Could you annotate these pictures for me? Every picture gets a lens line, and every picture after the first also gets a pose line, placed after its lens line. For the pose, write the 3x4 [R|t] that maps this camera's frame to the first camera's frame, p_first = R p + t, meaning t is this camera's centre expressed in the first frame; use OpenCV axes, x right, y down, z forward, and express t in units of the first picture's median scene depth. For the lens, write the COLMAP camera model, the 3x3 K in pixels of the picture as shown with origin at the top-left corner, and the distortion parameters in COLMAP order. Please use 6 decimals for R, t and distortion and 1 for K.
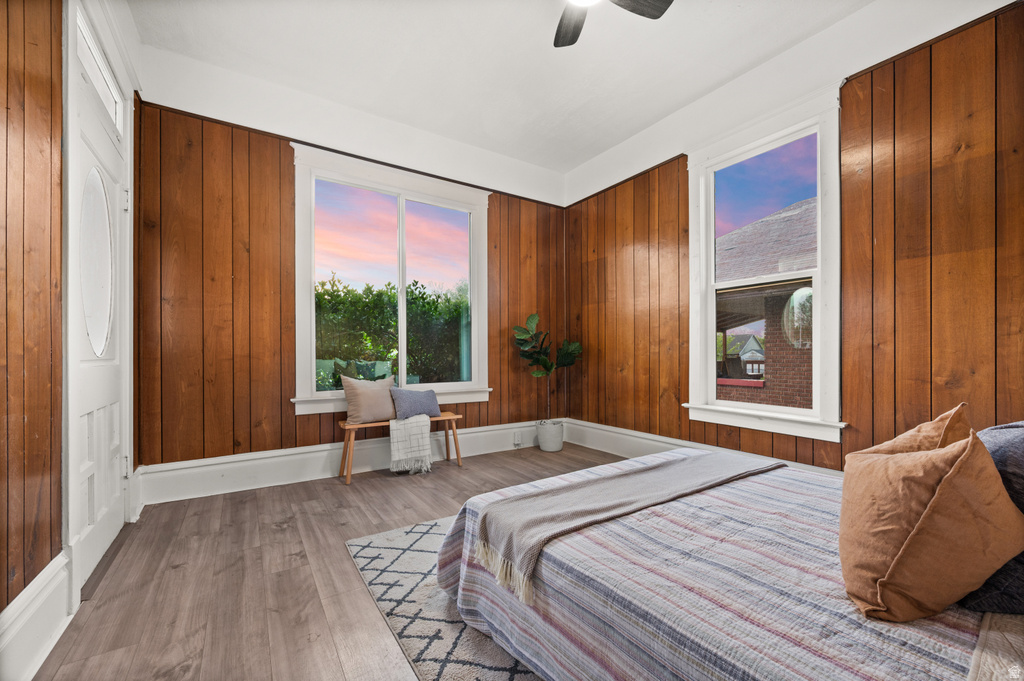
lens RADIAL K [[411.6, 0, 516.2], [0, 411.6, 350.8], [0, 0, 1]] dist [0.000192, -0.000475]
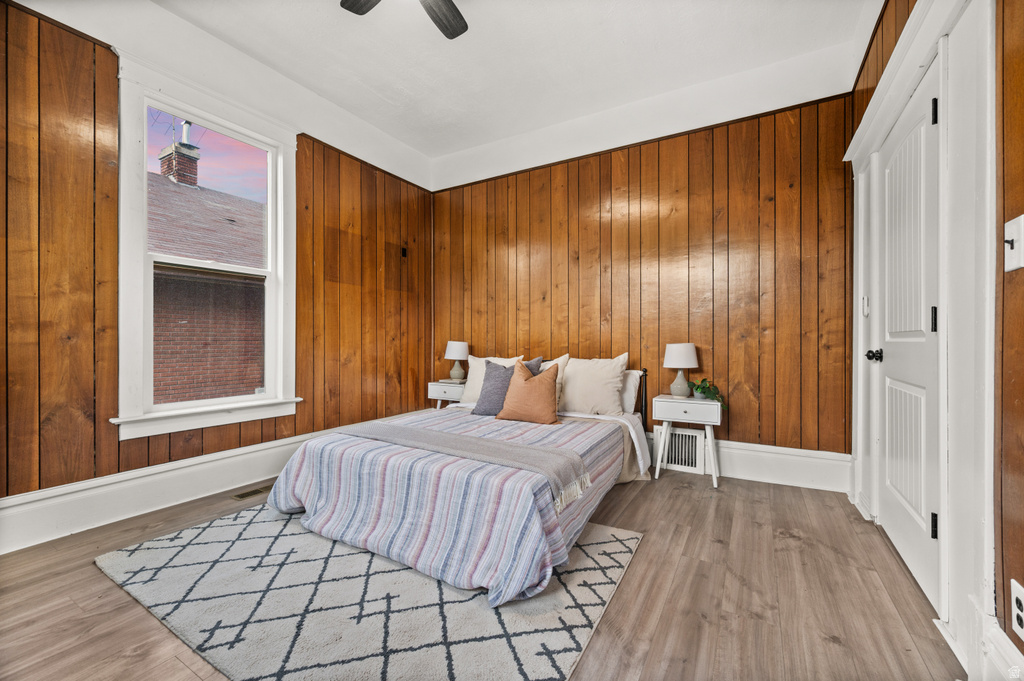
lens RADIAL K [[411.6, 0, 512.9], [0, 411.6, 340.8], [0, 0, 1]] dist [0.000192, -0.000475]
pose [[-0.435812, 0.010019, 0.899982, -0.653019], [0.006252, 0.999948, -0.008104, 0.014208], [-0.900016, 0.002095, -0.435852, 0.959392]]
